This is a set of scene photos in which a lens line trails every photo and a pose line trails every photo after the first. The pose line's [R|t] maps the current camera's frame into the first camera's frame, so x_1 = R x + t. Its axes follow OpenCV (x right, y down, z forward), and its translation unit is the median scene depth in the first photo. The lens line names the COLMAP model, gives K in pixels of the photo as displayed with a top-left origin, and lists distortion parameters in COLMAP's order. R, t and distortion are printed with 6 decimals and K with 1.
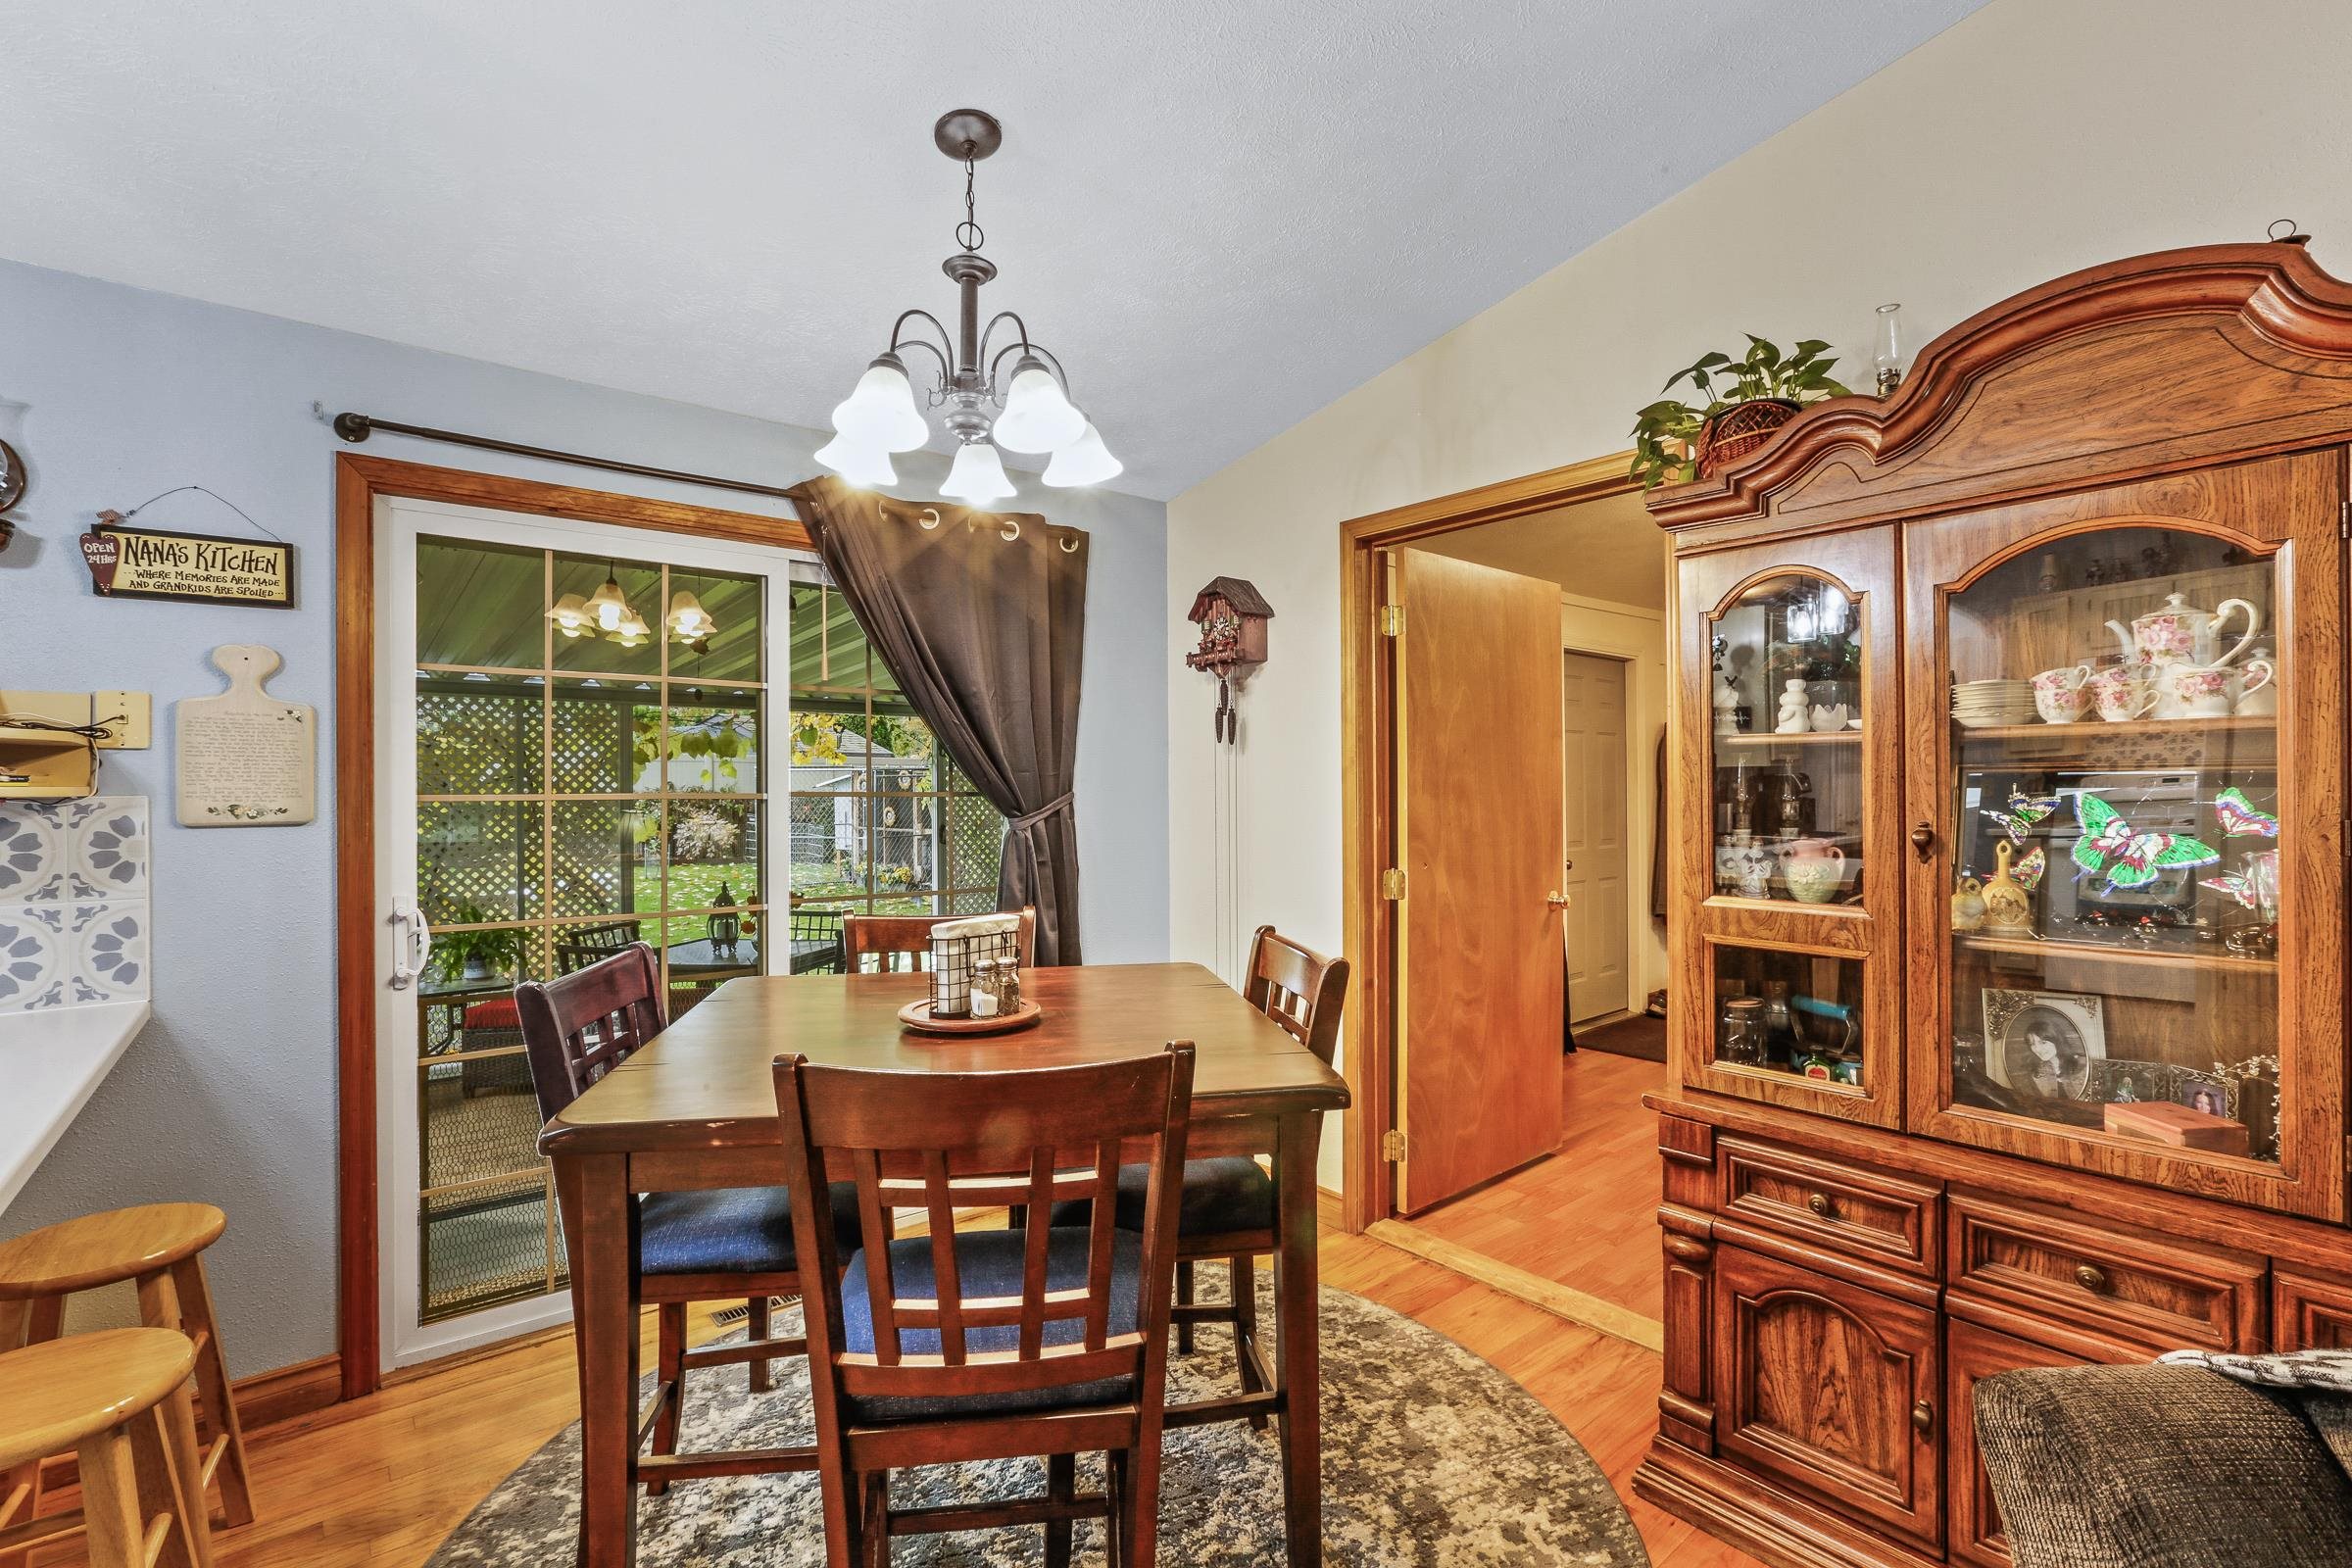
lens RADIAL K [[1071.6, 0, 1183.9], [0, 1071.6, 786.3], [0, 0, 1]] dist [-0.011166, 0.001573]
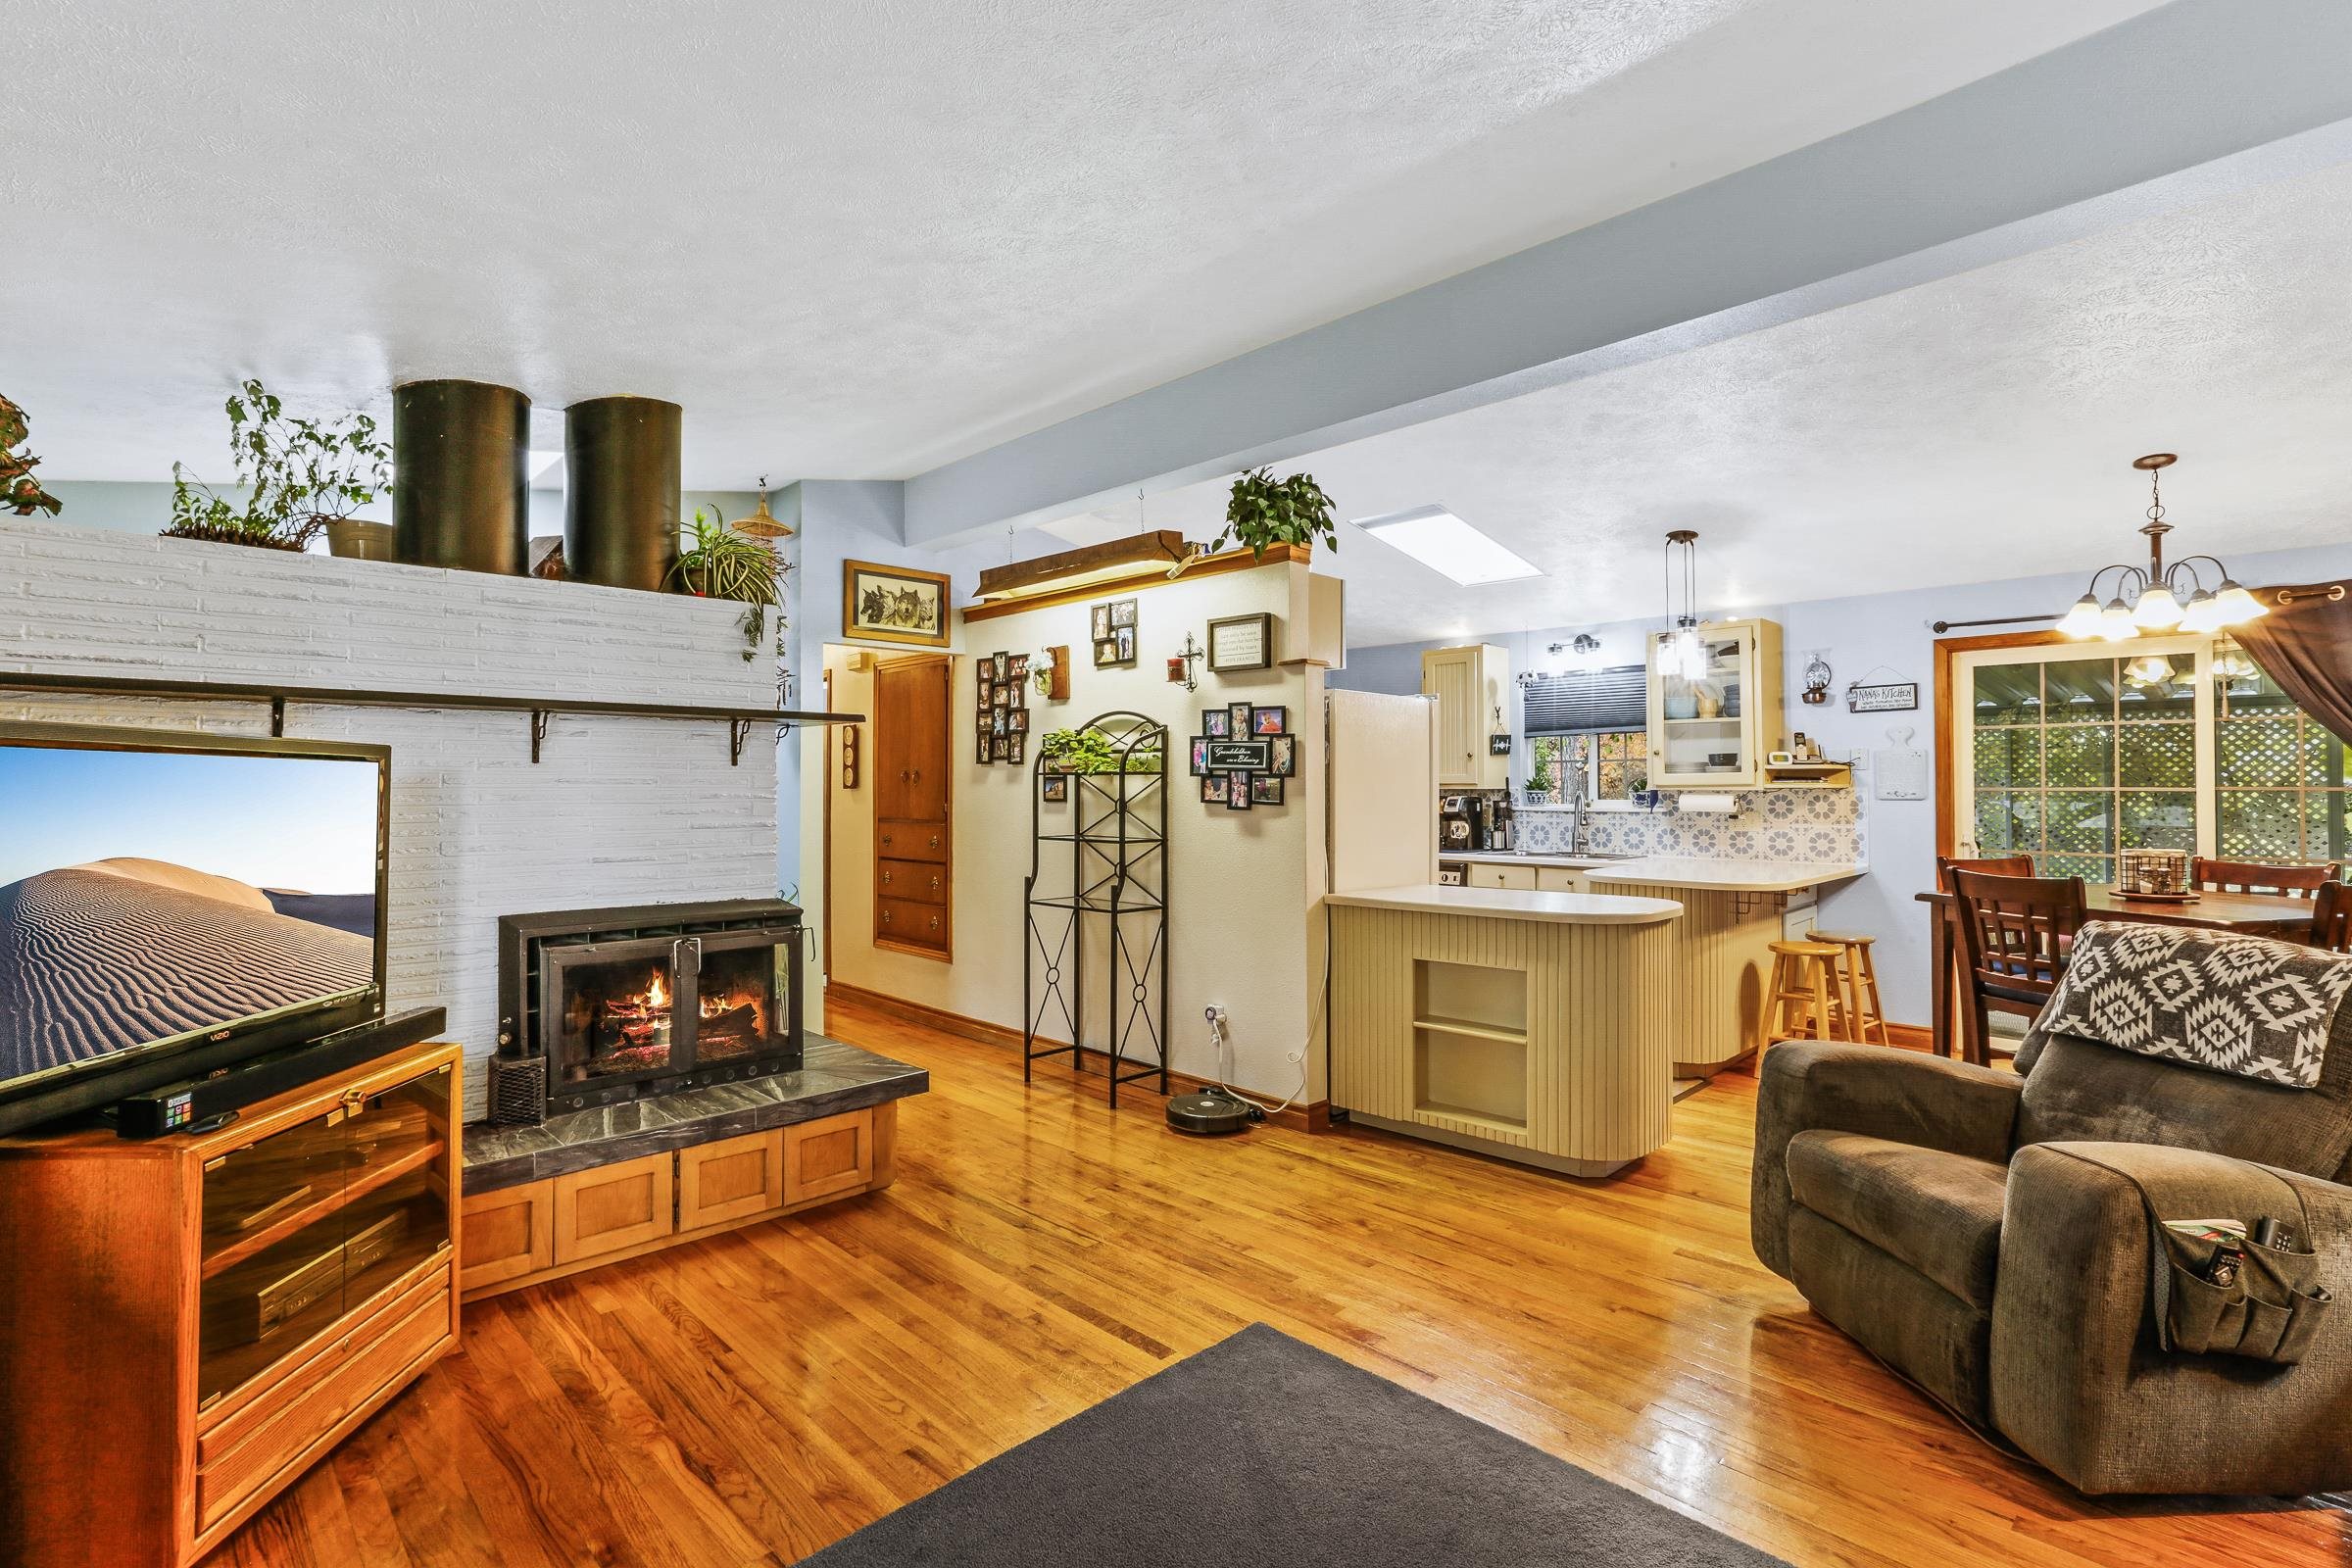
lens RADIAL K [[1071.6, 0, 1174.0], [0, 1071.6, 773.7], [0, 0, 1]] dist [-0.011166, 0.001573]
pose [[0.095494, -0.008489, -0.995394, 1.498869], [0.005903, 0.999951, -0.007962, -0.014253], [0.995413, -0.005115, 0.095539, -0.967391]]
